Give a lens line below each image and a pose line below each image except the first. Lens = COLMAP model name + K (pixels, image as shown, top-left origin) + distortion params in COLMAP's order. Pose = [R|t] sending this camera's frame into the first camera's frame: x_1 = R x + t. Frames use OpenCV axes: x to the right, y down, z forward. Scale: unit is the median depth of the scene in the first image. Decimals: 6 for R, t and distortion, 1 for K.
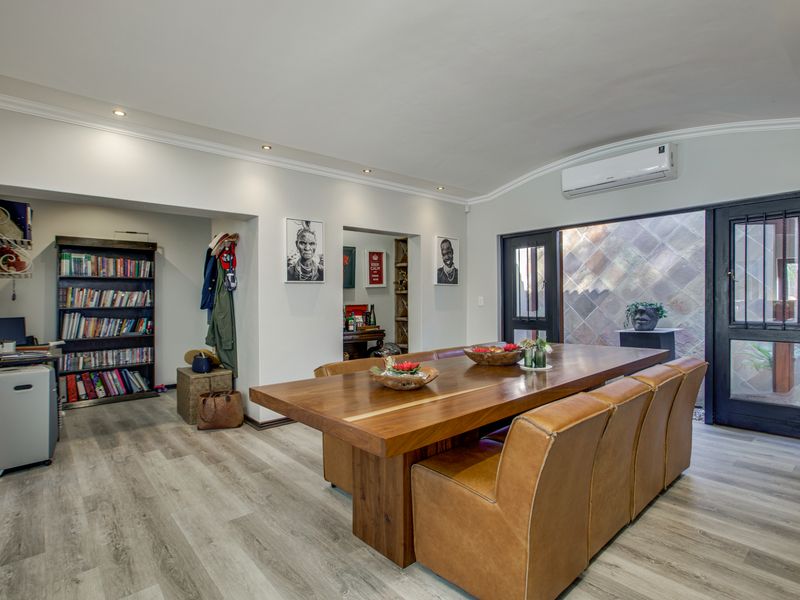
lens RADIAL K [[416.0, 0, 397.6], [0, 416.0, 308.3], [0, 0, 1]] dist [-0.030495, 0.000322]
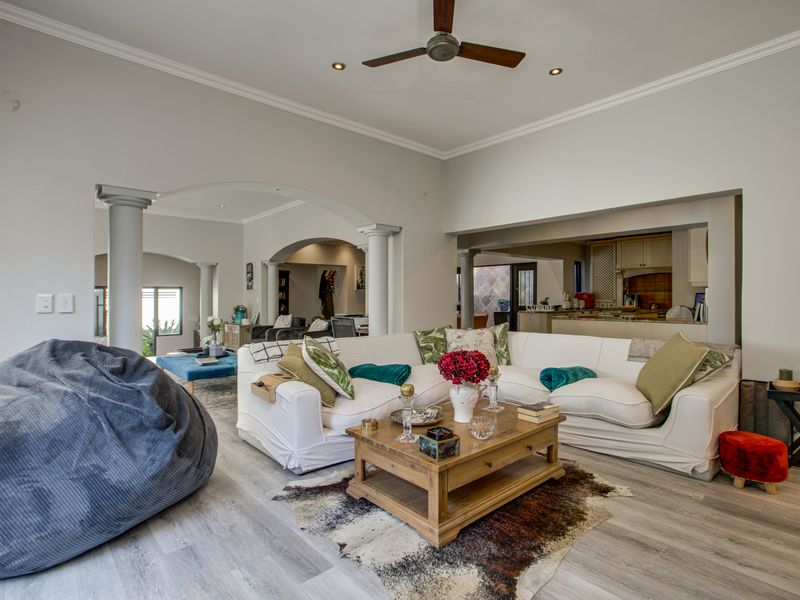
lens RADIAL K [[401.2, 0, 420.9], [0, 401.2, 295.0], [0, 0, 1]] dist [-0.013974, 0.000129]
pose [[0.999256, 0.007333, 0.037860, 0.050302], [-0.006207, 0.999537, -0.029773, 0.042079], [-0.038061, 0.029516, 0.998839, -1.545342]]
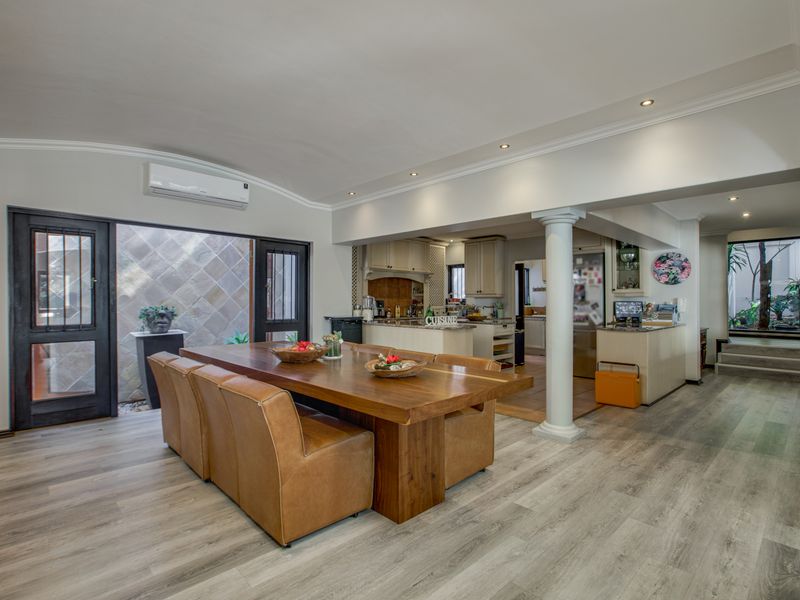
lens RADIAL K [[416.0, 0, 397.6], [0, 416.0, 308.3], [0, 0, 1]] dist [-0.030495, 0.000322]
pose [[-0.049194, -0.001113, 0.998789, -0.598760], [0.013586, 0.999906, 0.001783, -0.004329], [-0.998697, 0.013658, -0.049174, 0.539328]]
